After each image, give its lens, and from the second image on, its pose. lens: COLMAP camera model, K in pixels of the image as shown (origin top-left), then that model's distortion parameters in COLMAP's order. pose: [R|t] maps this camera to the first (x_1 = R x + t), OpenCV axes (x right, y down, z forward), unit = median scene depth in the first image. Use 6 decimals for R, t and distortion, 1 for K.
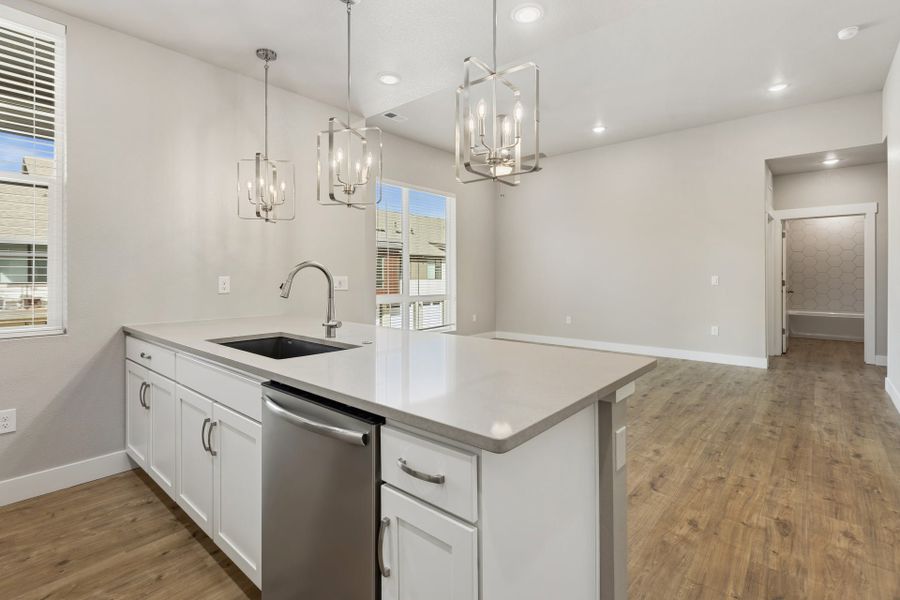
lens RADIAL K [[421.7, 0, 455.1], [0, 421.7, 280.7], [0, 0, 1]] dist [0.008576, -0.004601]
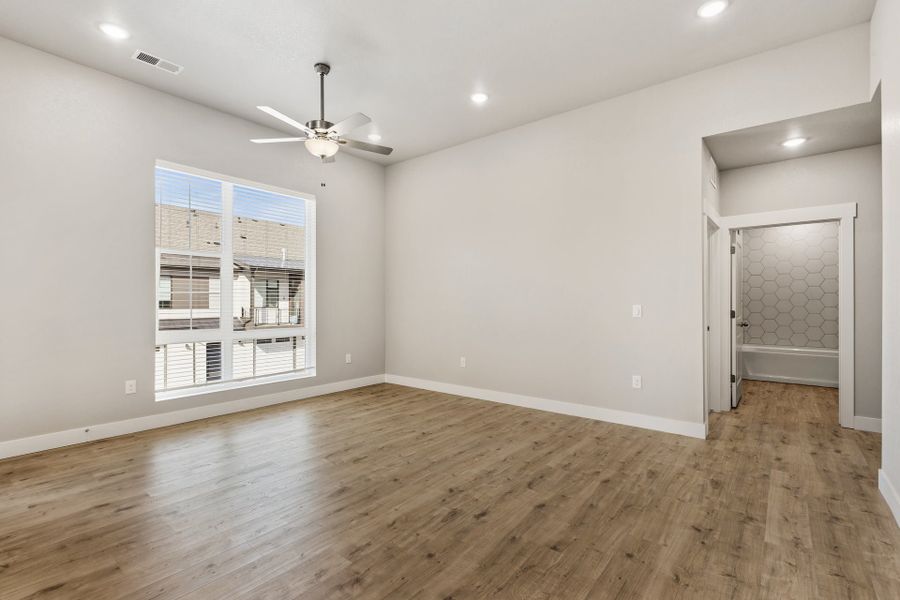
lens RADIAL K [[421.7, 0, 448.6], [0, 421.7, 306.2], [0, 0, 1]] dist [0.008576, -0.004601]
pose [[0.999179, 0.001512, 0.040483, 0.267835], [-0.001431, 0.999997, -0.002037, -0.006654], [-0.040486, 0.001978, 0.999178, 0.300443]]
